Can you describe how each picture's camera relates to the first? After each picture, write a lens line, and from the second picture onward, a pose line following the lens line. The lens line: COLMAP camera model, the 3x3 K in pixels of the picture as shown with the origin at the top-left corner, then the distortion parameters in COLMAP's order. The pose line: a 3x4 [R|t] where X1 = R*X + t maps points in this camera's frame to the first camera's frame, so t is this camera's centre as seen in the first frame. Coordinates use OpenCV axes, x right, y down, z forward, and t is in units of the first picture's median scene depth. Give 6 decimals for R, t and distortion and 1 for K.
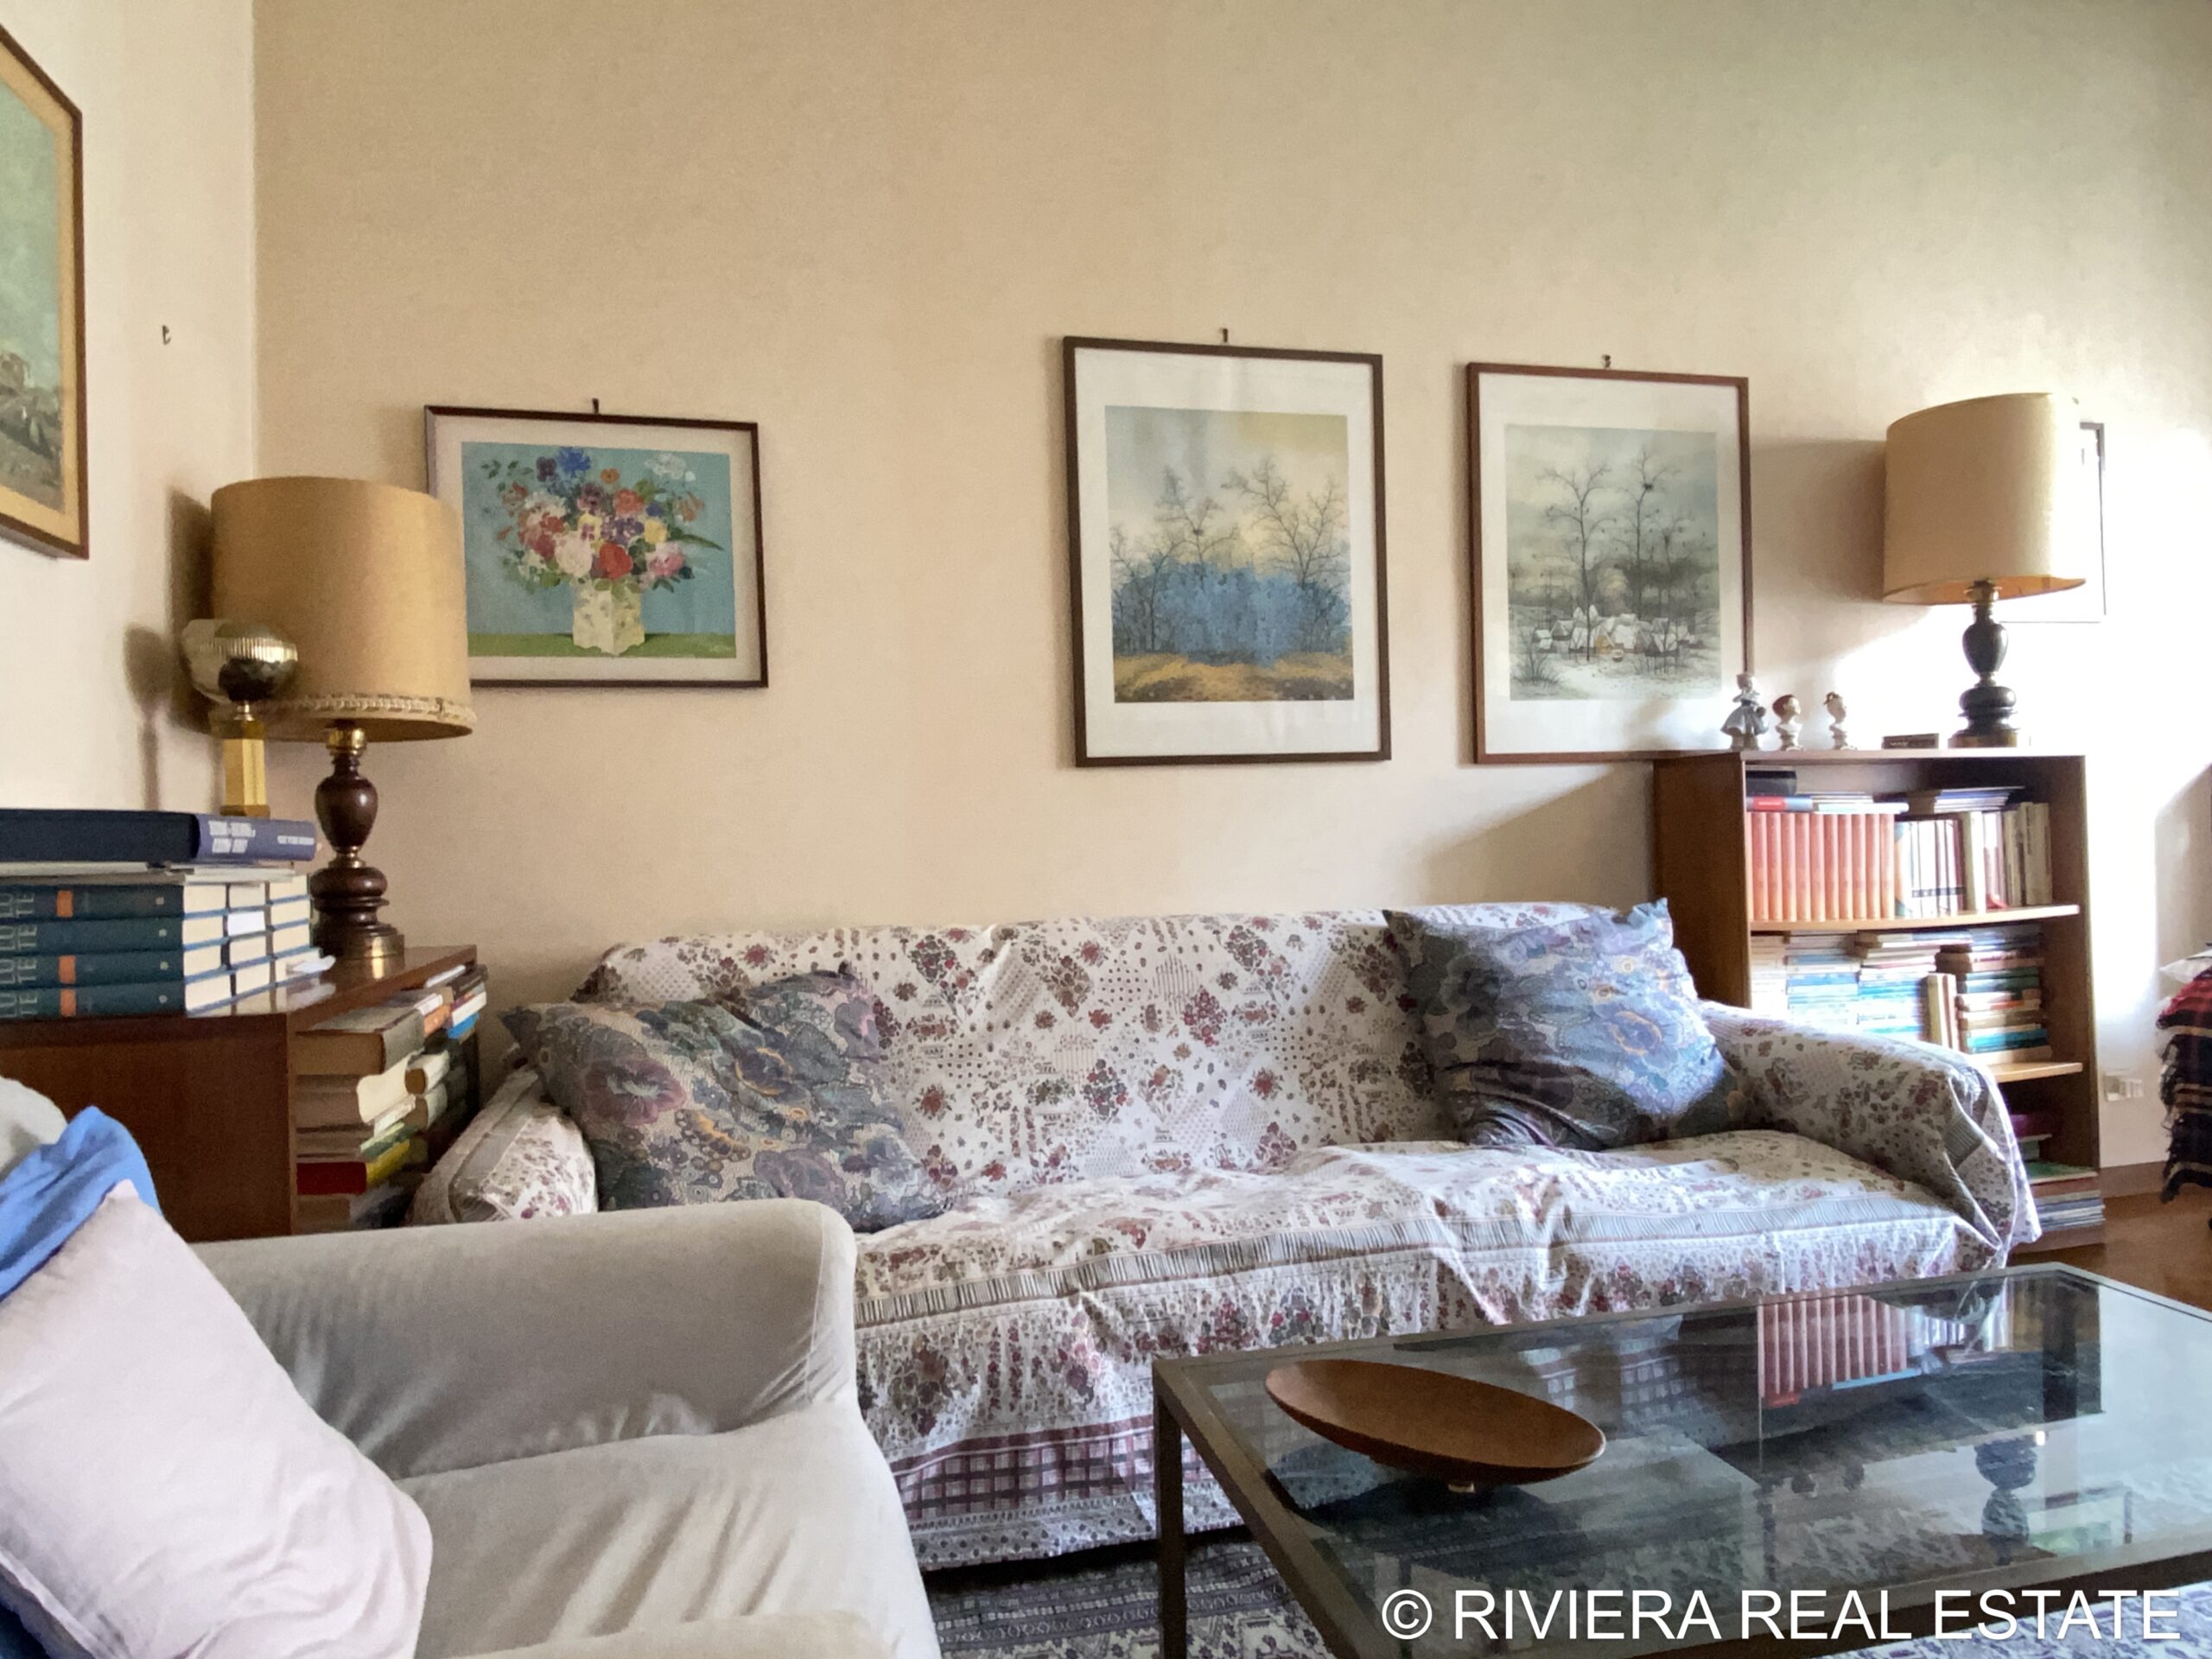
lens RADIAL K [[1375.2, 0, 1100.7], [0, 1375.2, 815.5], [0, 0, 1]] dist [0.109148, -0.125266]
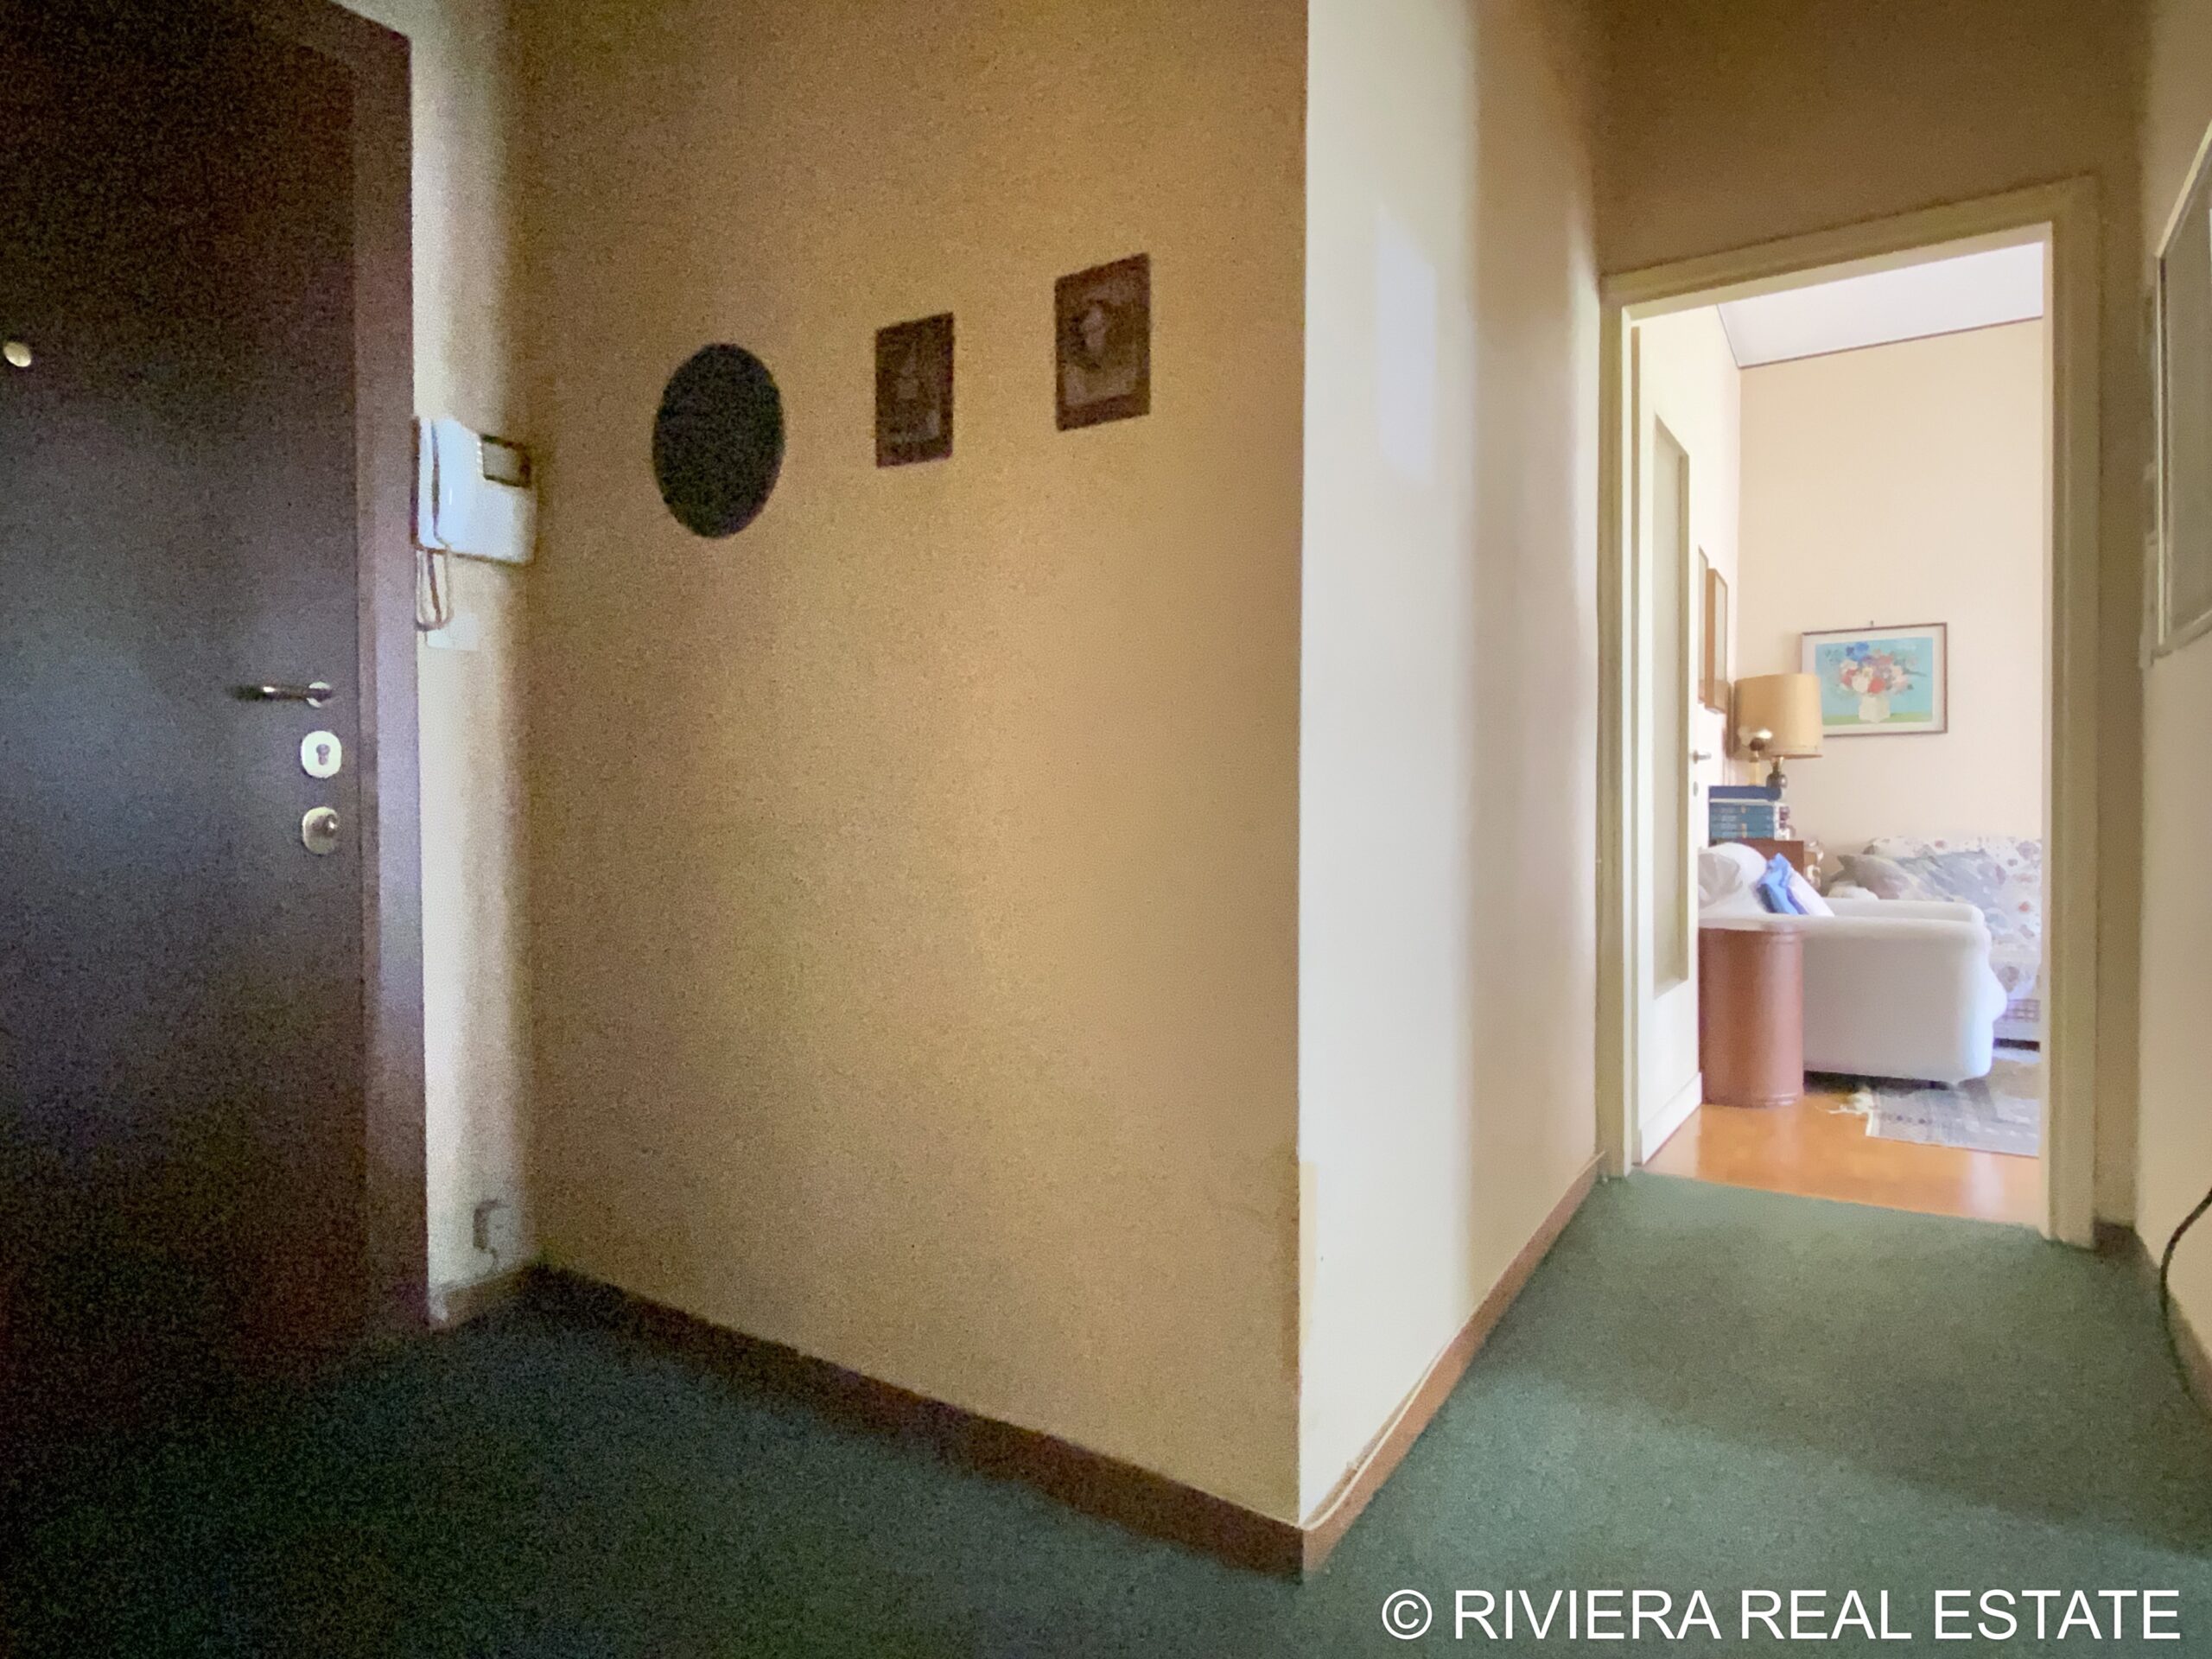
lens RADIAL K [[1188.7, 0, 1106.0], [0, 1188.7, 829.5], [0, 0, 1]] dist [0.028422, -0.039182]
pose [[0.685954, 0.035945, -0.726757, 0.275362], [-0.006109, 0.999028, 0.043646, -0.008833], [0.727620, -0.025500, 0.685507, -1.522959]]
